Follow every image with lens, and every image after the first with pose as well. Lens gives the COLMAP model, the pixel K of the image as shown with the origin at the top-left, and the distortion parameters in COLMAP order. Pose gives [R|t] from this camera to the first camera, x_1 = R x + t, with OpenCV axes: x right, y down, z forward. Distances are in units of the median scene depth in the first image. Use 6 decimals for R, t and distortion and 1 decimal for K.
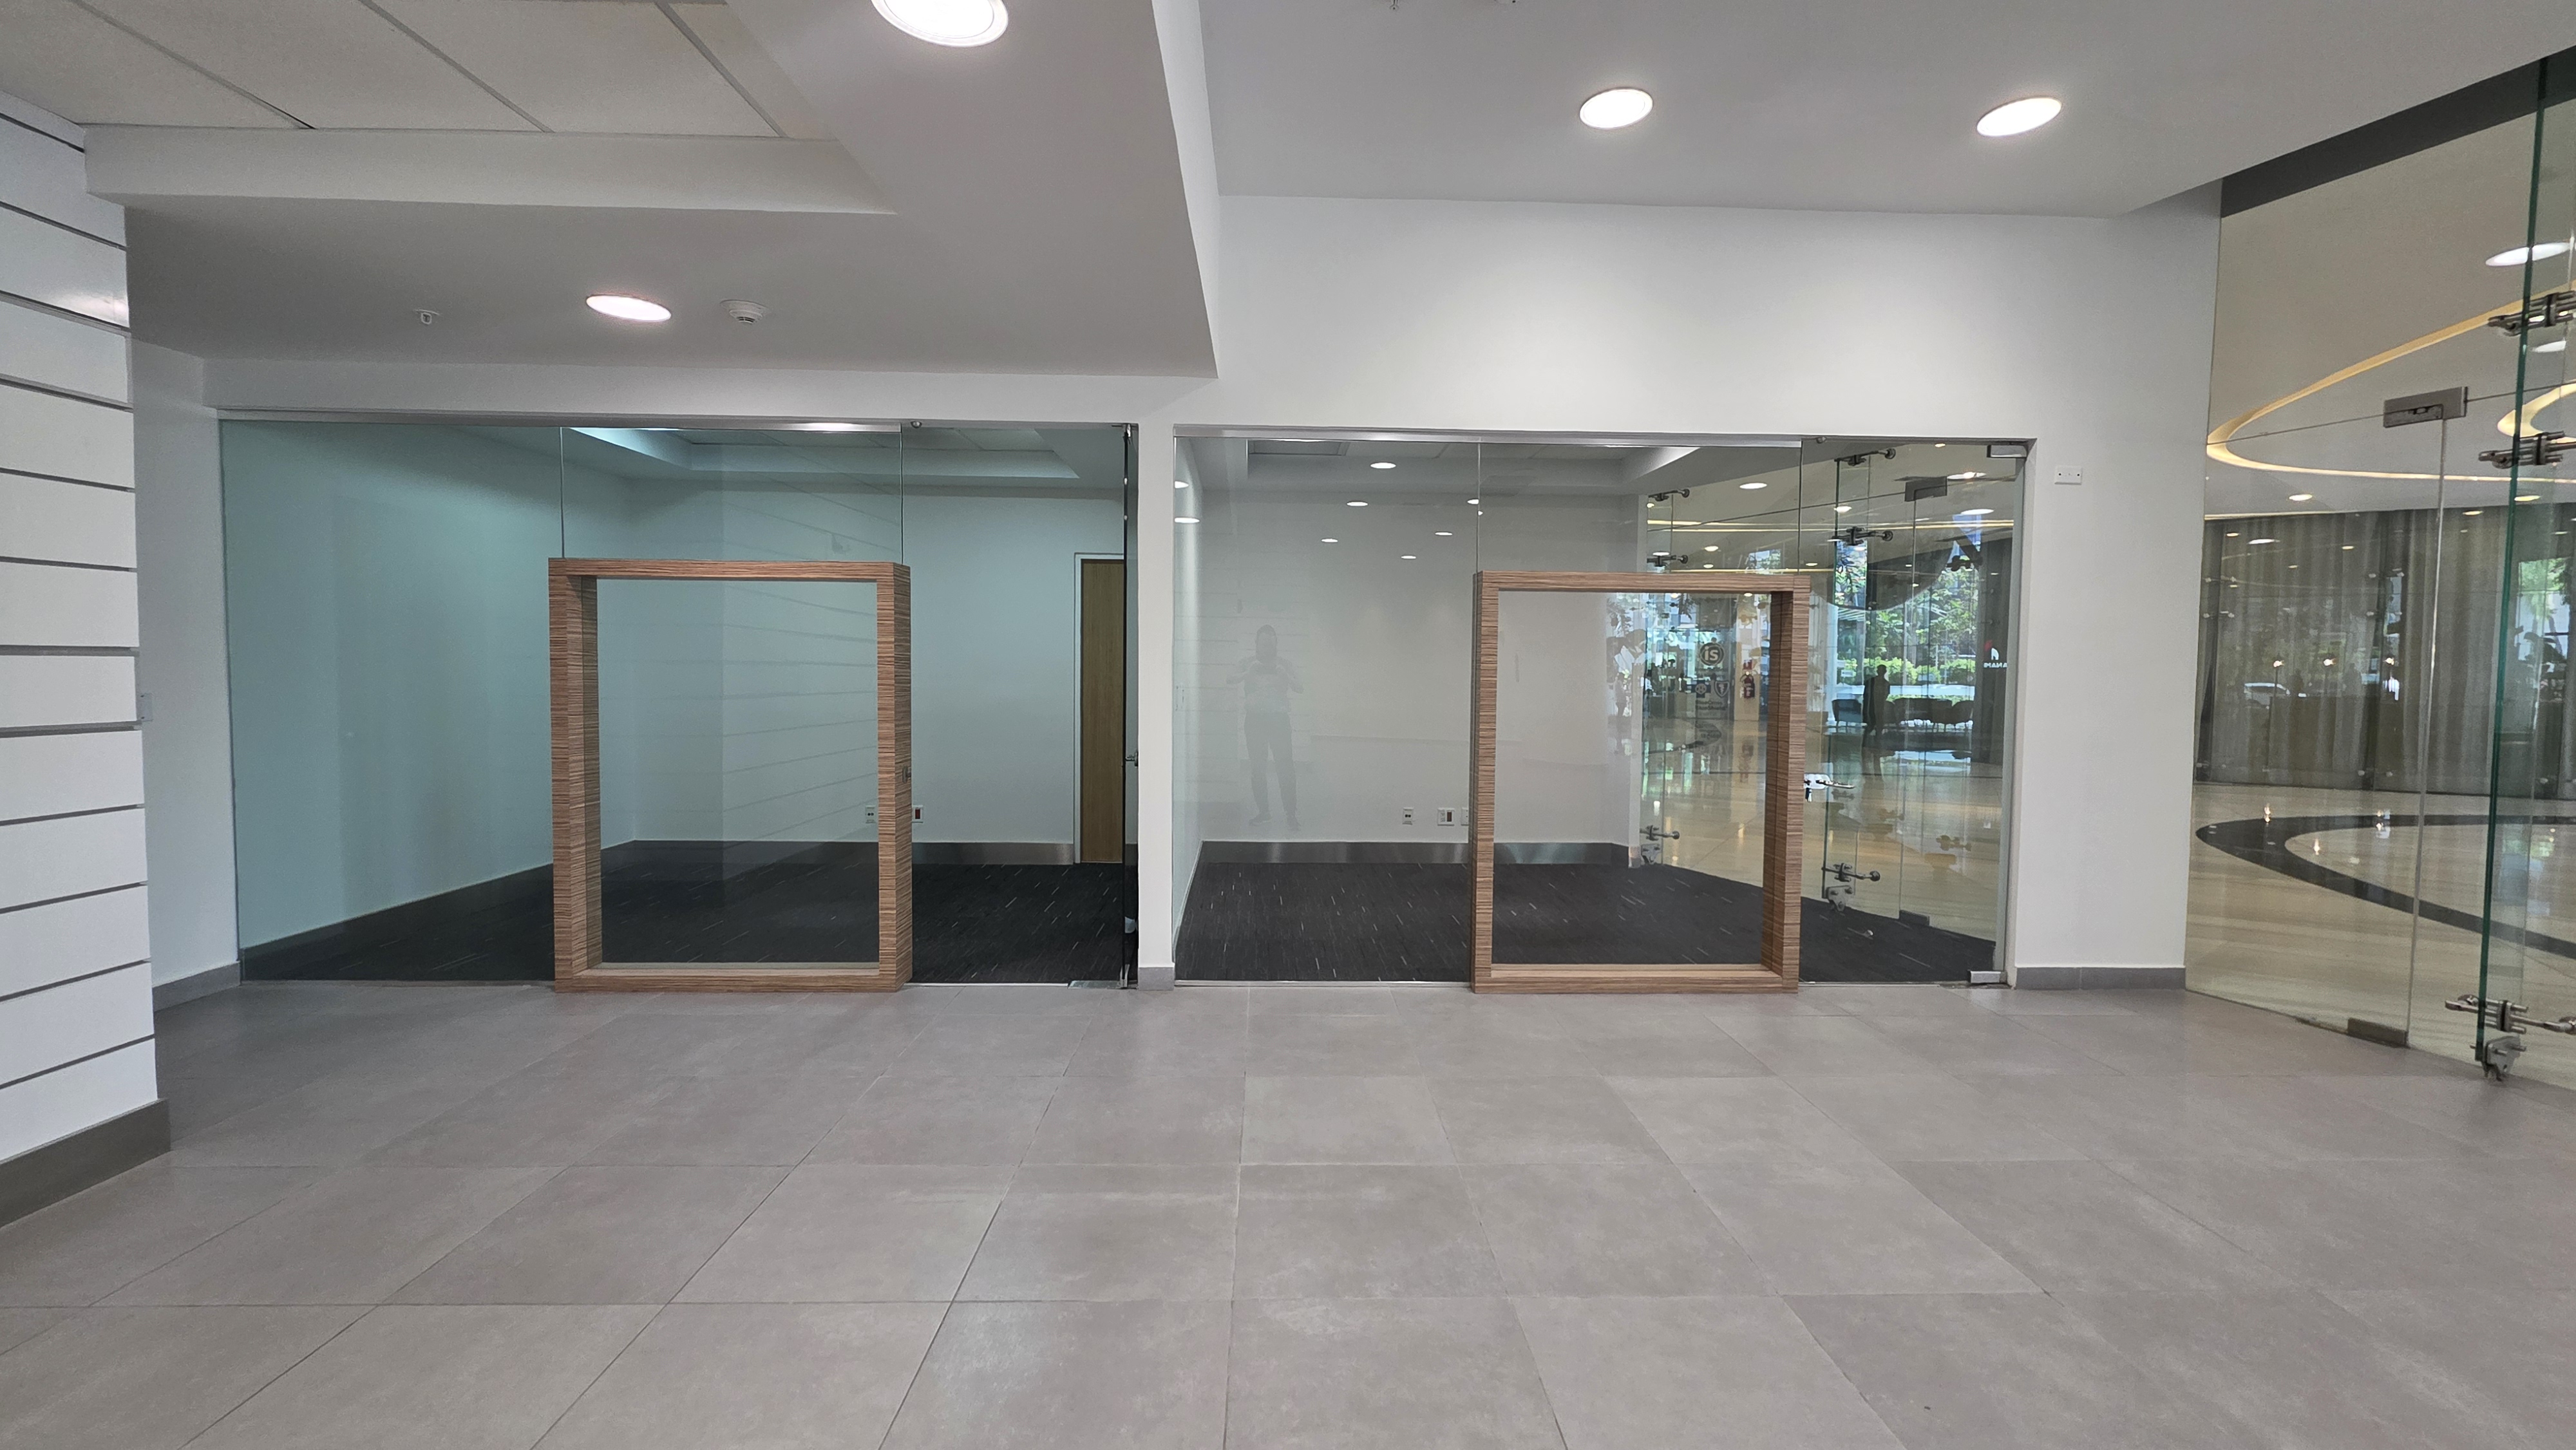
lens RADIAL K [[1026.3, 0, 1295.5], [0, 1026.3, 714.1], [0, 0, 1]] dist [-0.001080, -0.000105]
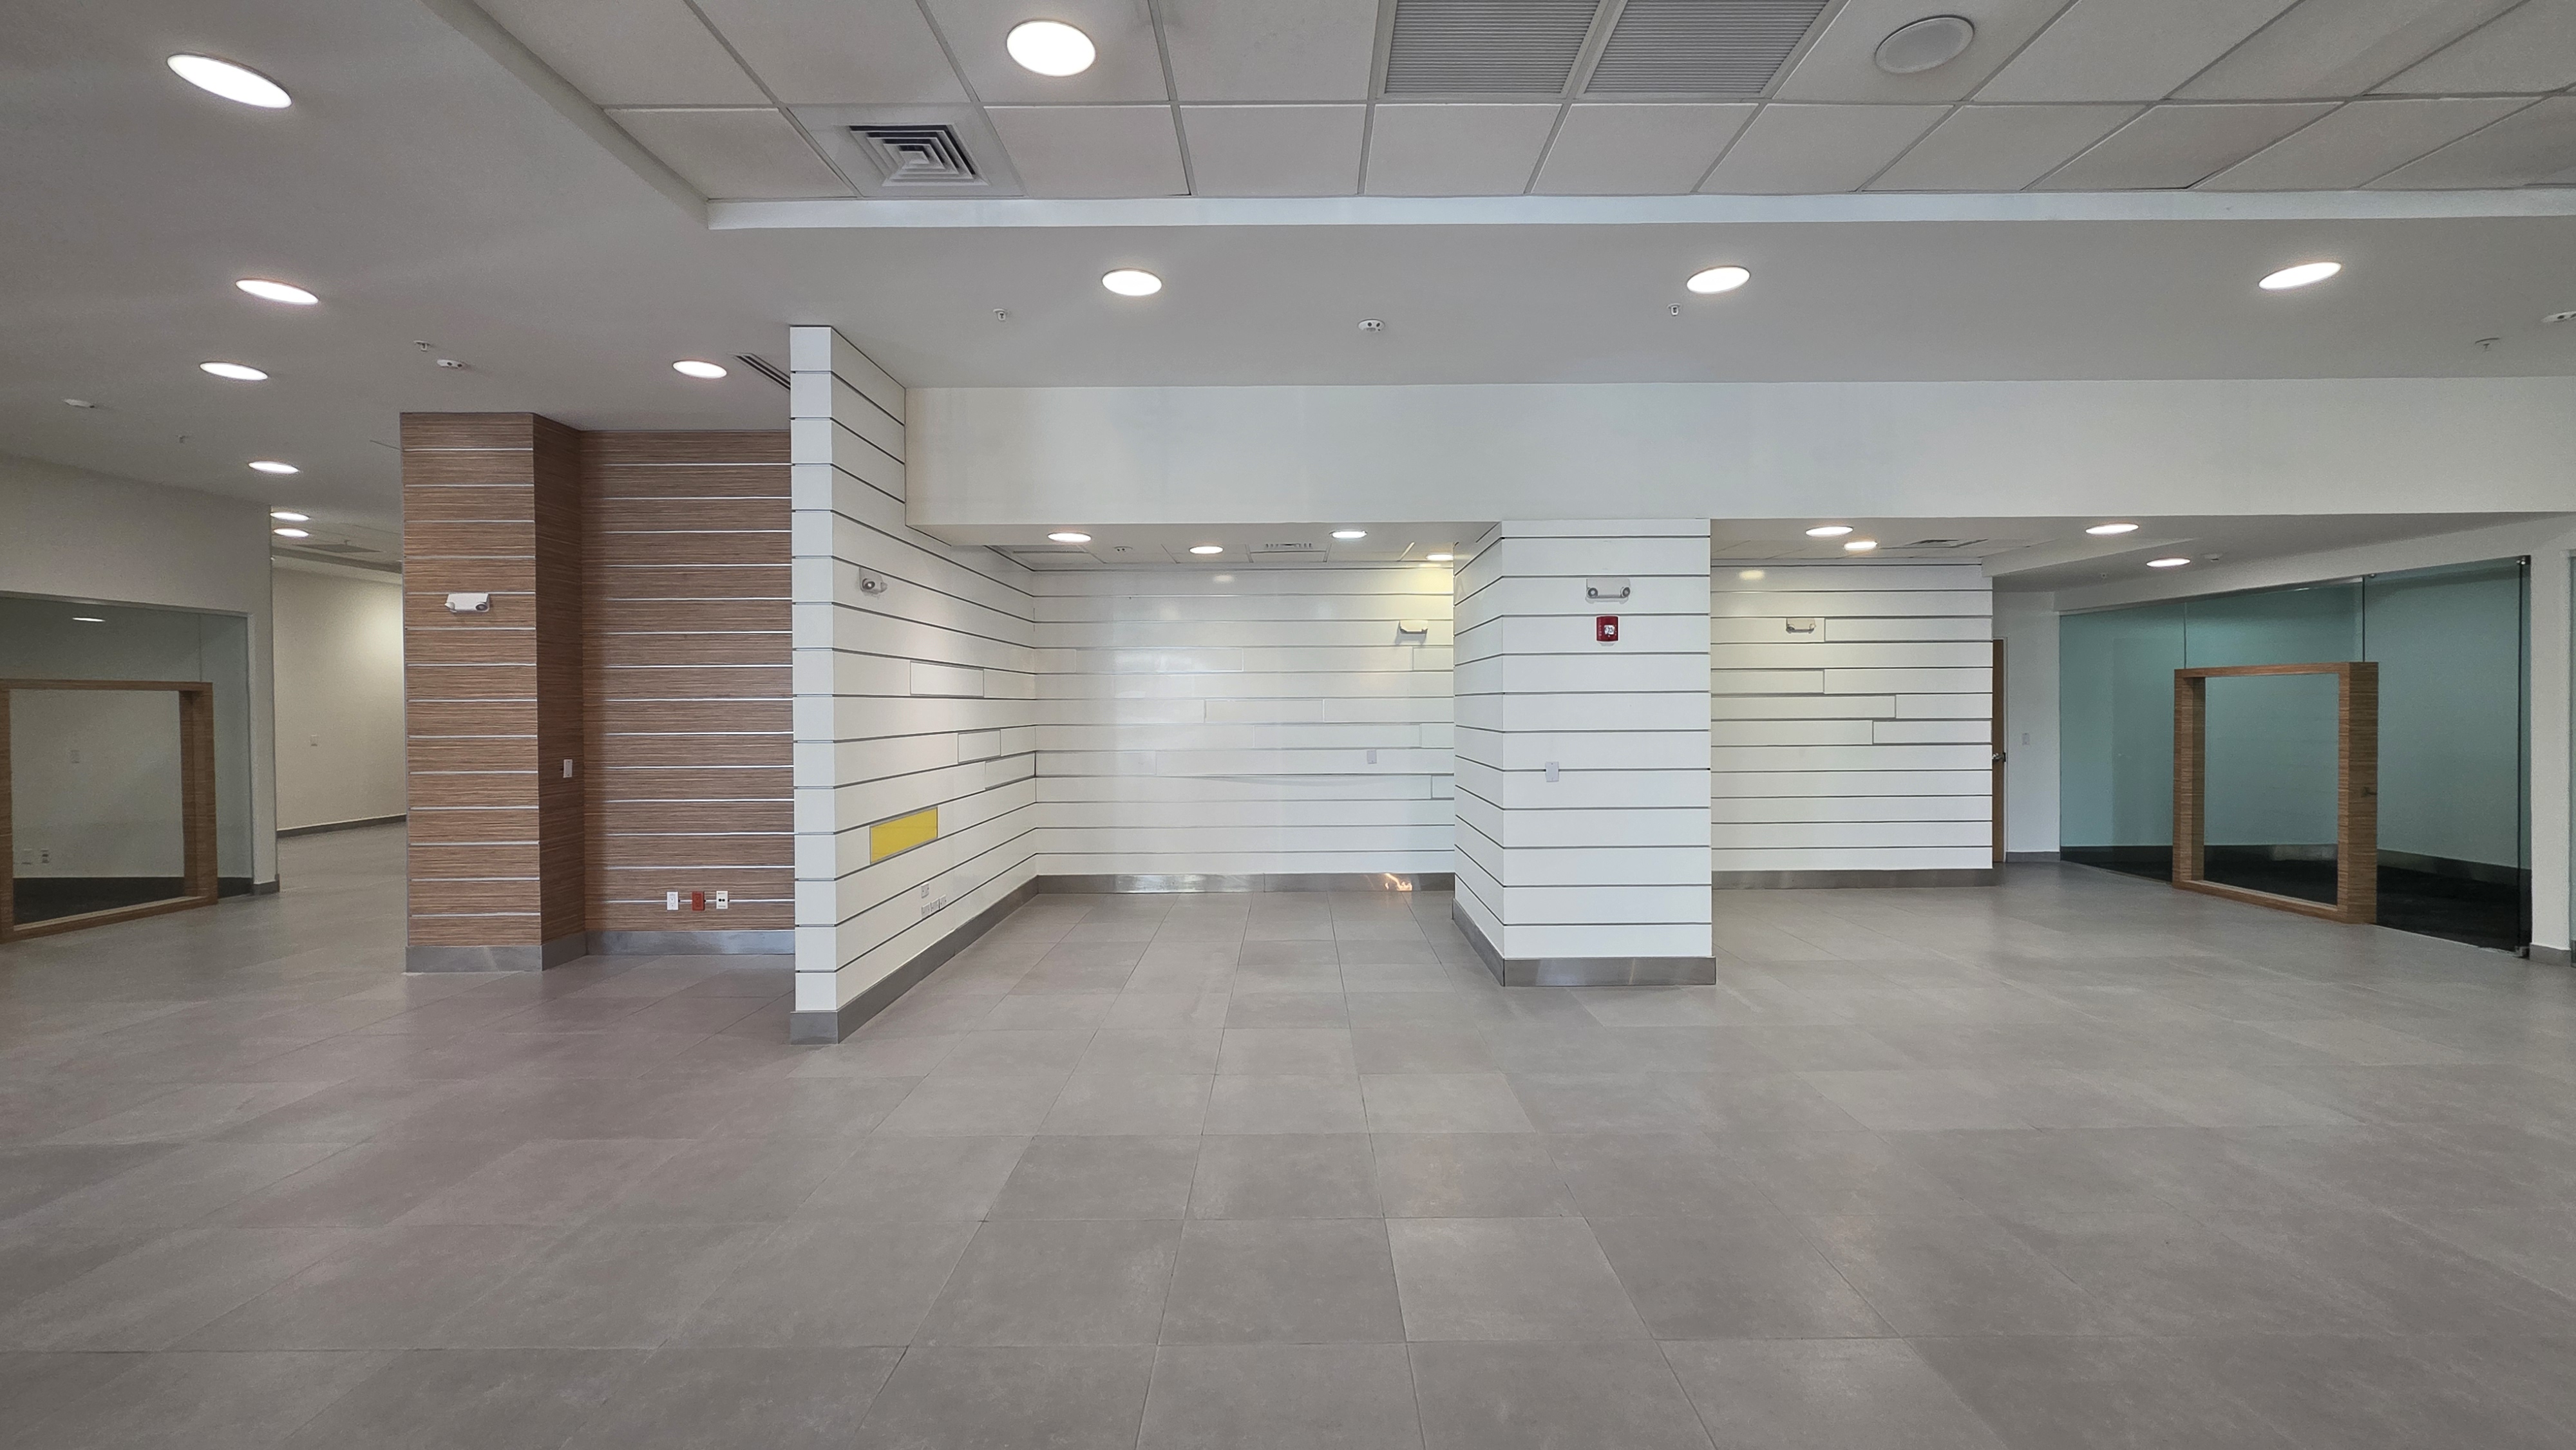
lens RADIAL K [[1026.3, 0, 1295.5], [0, 1026.3, 714.1], [0, 0, 1]] dist [-0.001080, -0.000105]
pose [[-0.026440, -0.000929, -0.999650, 1.300537], [-0.037057, 0.999313, 0.000051, -0.000966], [0.998963, 0.037045, -0.026457, -0.655349]]
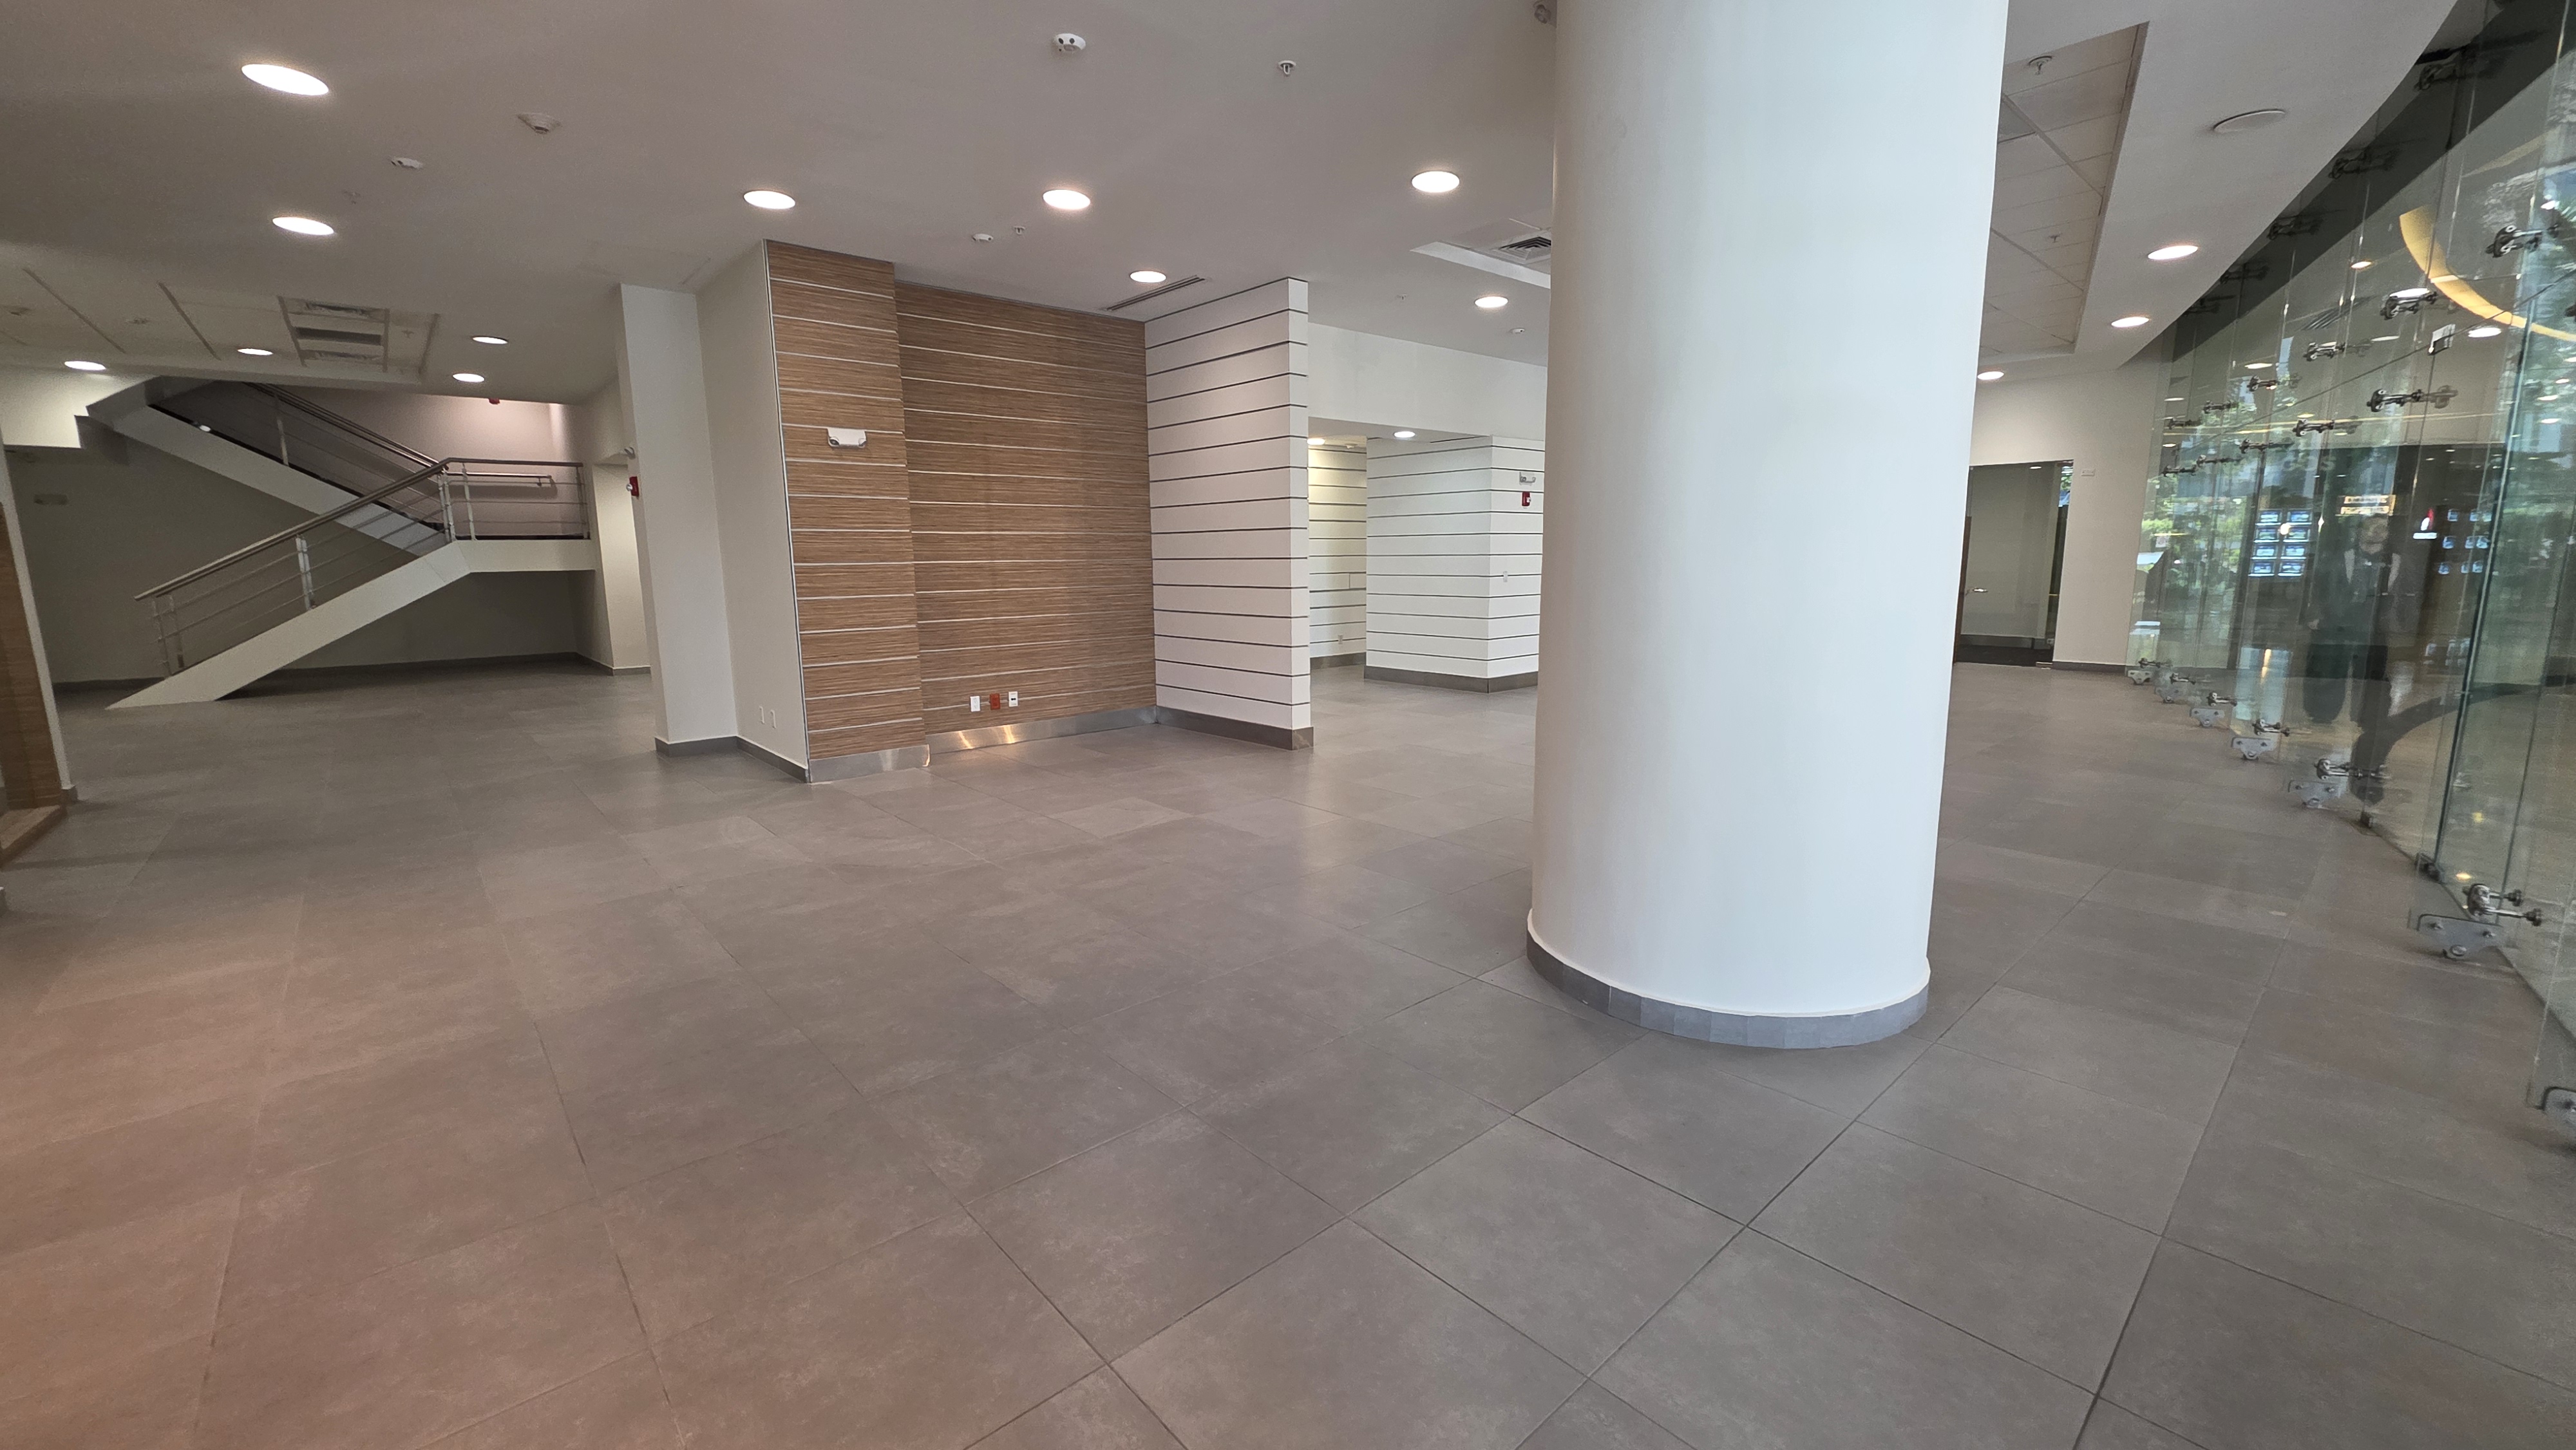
lens RADIAL K [[1026.3, 0, 1295.5], [0, 1026.3, 714.1], [0, 0, 1]] dist [-0.001080, -0.000105]
pose [[0.645350, 0.101574, -0.757104, 1.643154], [-0.015822, 0.992685, 0.119693, 0.145321], [0.763724, -0.065264, 0.642236, -3.044691]]
